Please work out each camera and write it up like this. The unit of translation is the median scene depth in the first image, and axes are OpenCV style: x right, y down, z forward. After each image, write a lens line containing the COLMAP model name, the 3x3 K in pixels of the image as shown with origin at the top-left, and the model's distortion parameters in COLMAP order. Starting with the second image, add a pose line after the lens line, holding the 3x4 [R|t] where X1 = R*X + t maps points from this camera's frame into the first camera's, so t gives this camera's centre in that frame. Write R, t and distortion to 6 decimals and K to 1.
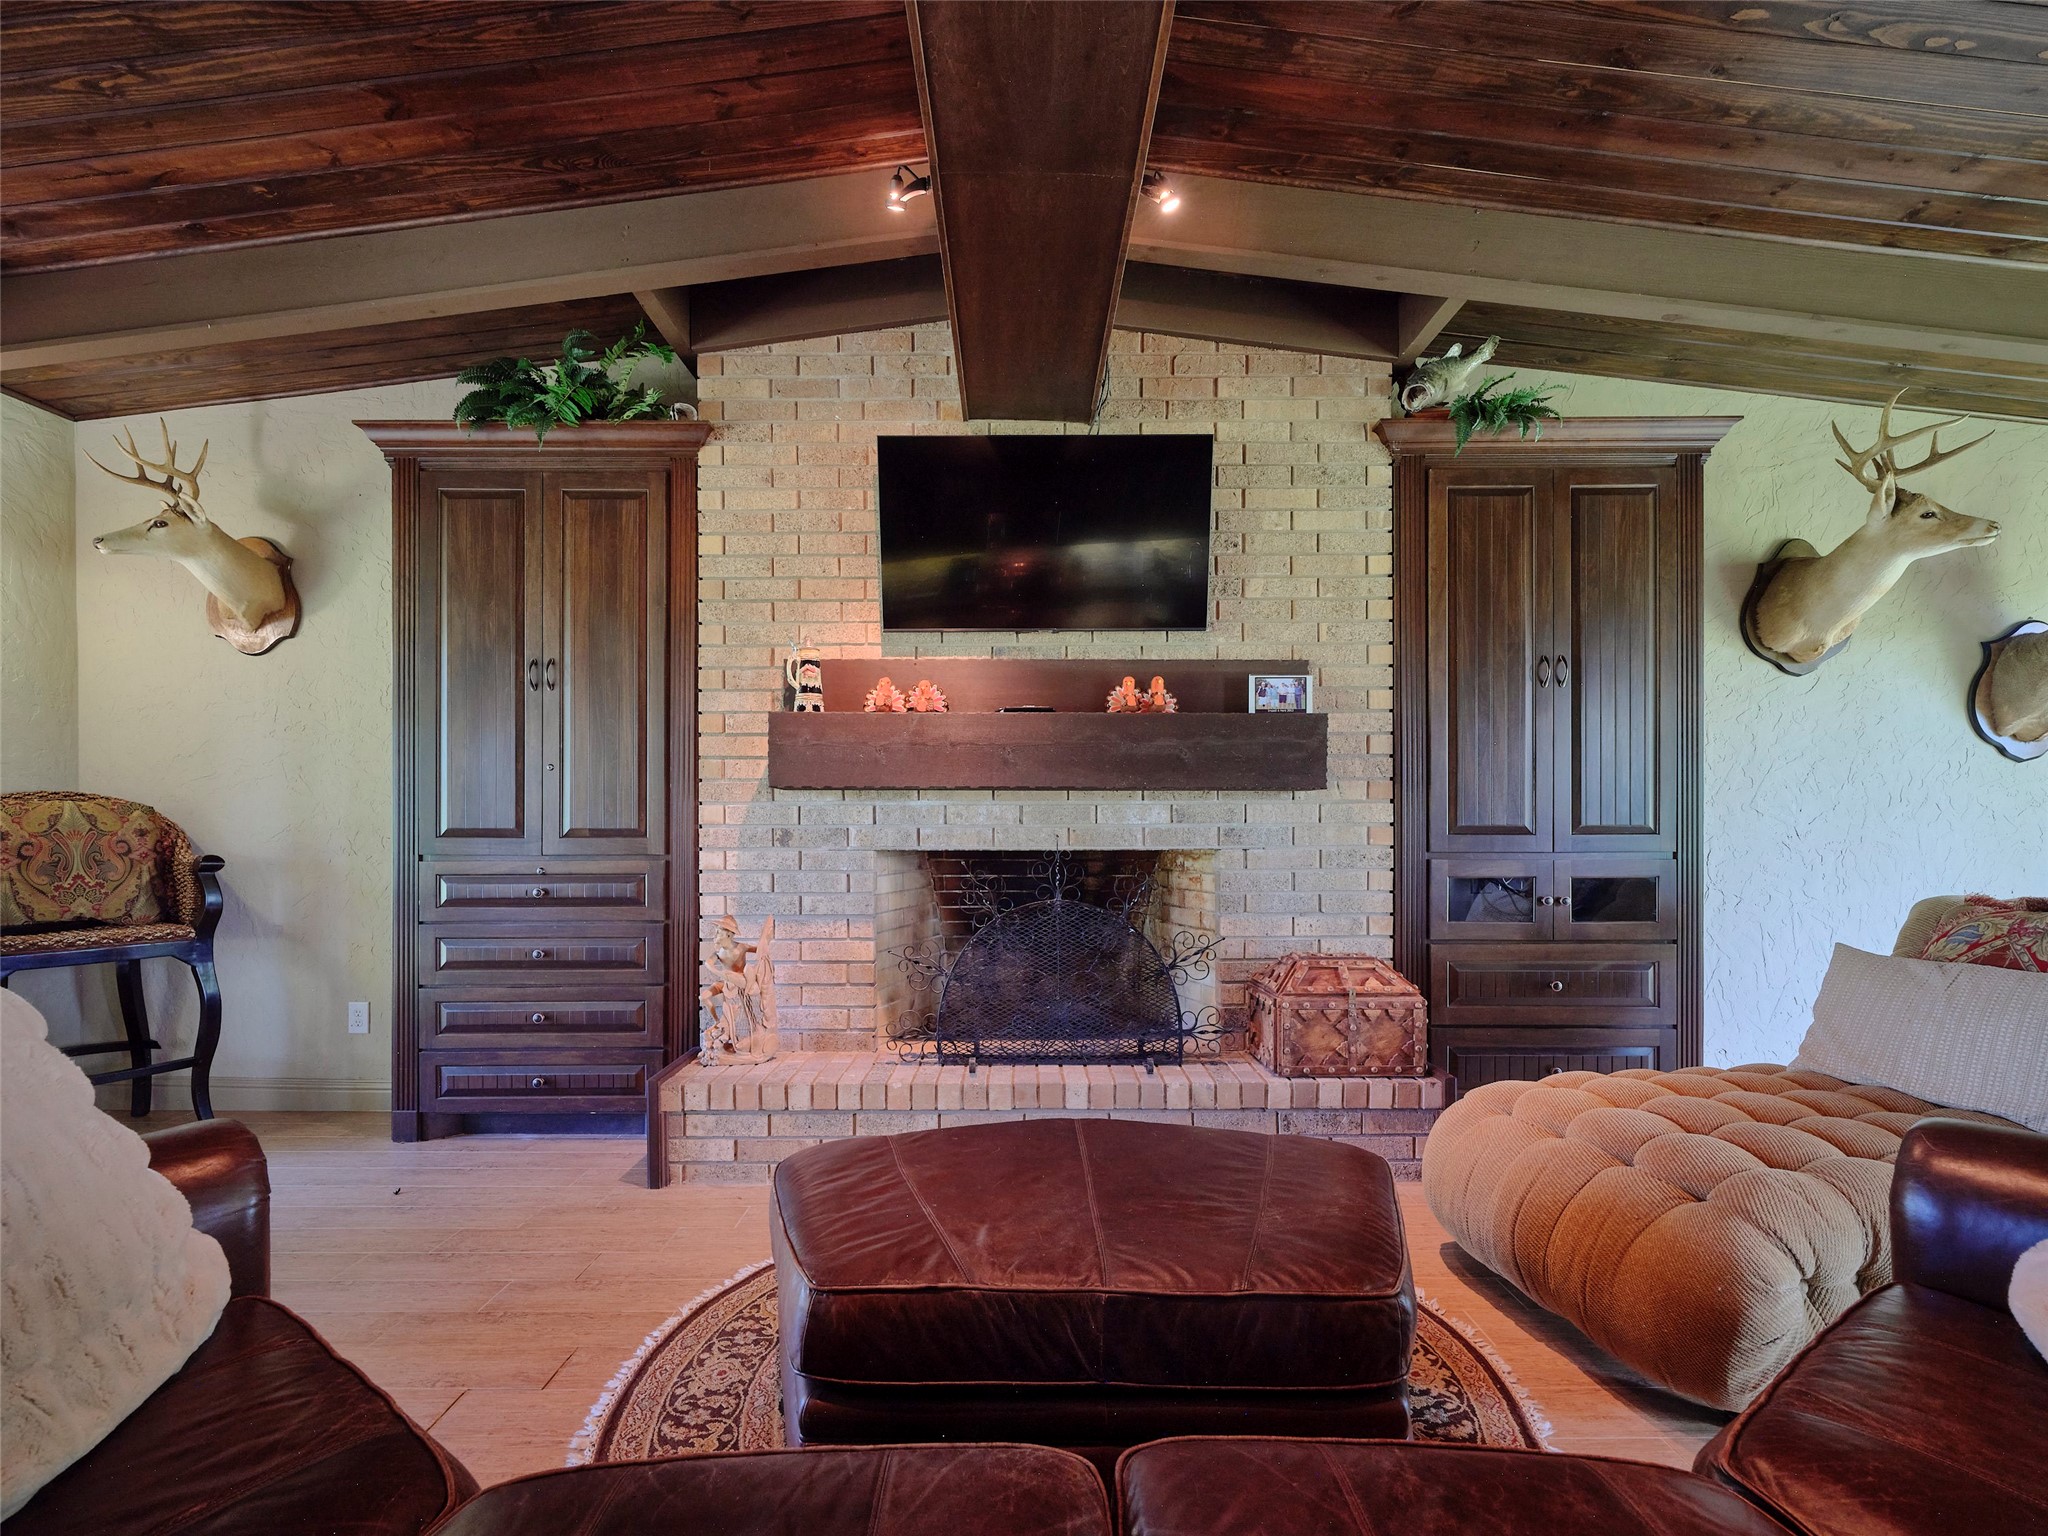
lens RADIAL K [[949.6, 0, 1019.2], [0, 949.6, 825.9], [0, 0, 1]] dist [-0.001680, -0.000068]
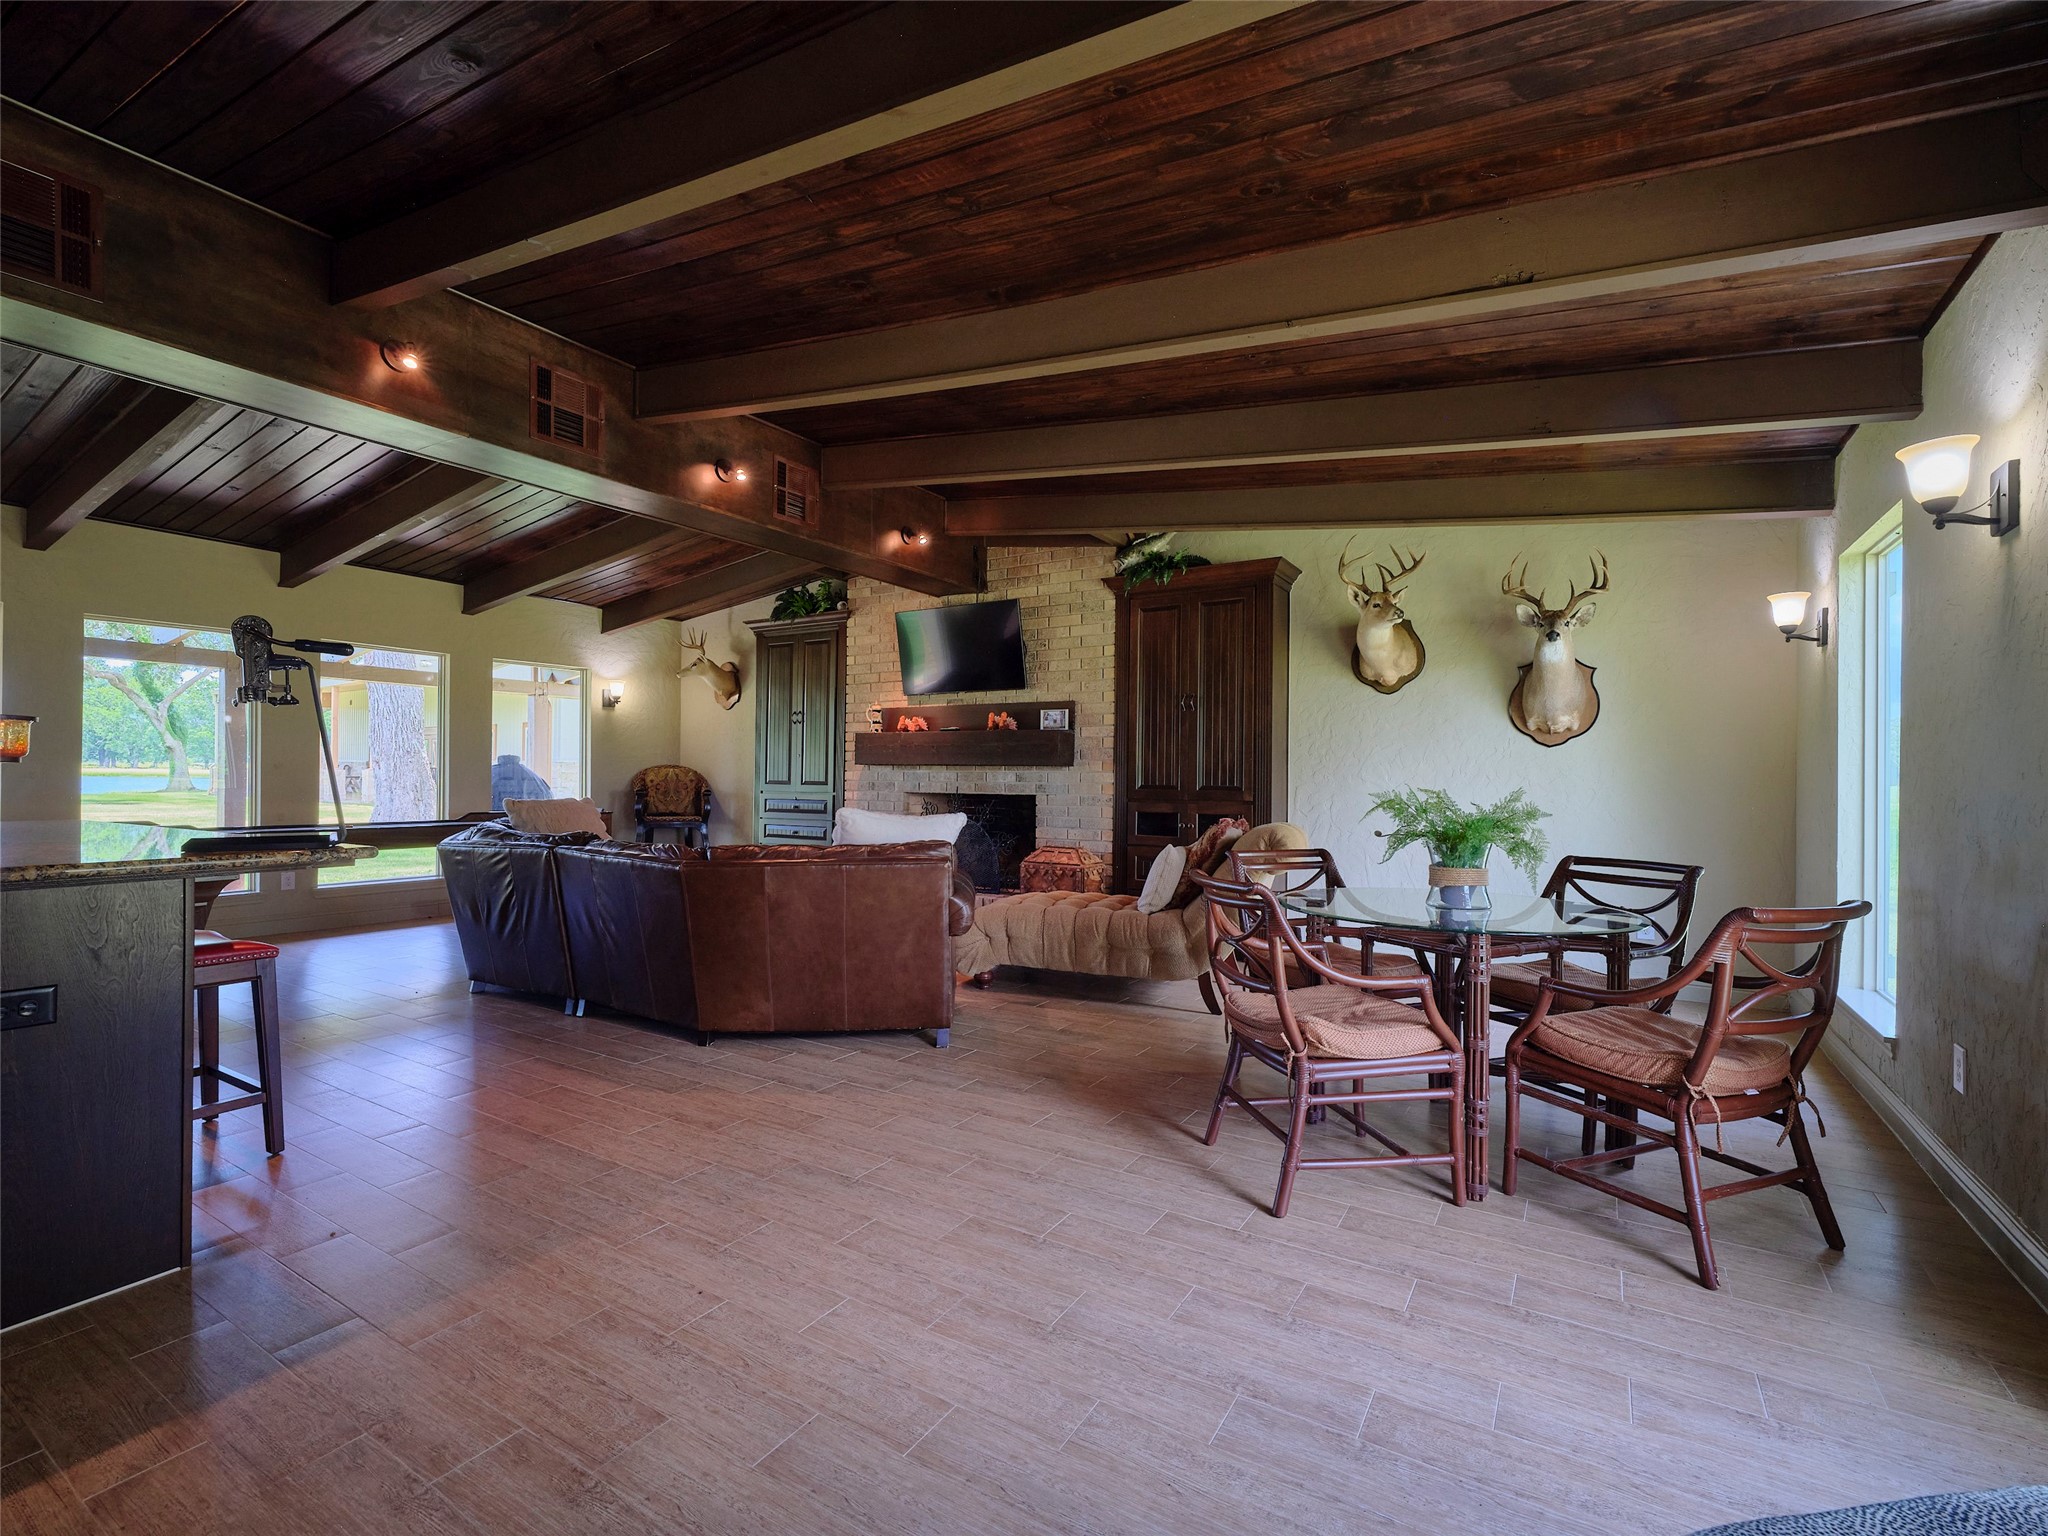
lens RADIAL K [[924.2, 0, 1024.0], [0, 924.2, 768.0], [0, 0, 1]] dist [-0.000404, 0.000030]
pose [[0.849041, 0.004167, -0.528310, 1.236914], [-0.012402, 0.999851, -0.012045, -0.008837], [0.528181, 0.016779, 0.848966, -0.700419]]
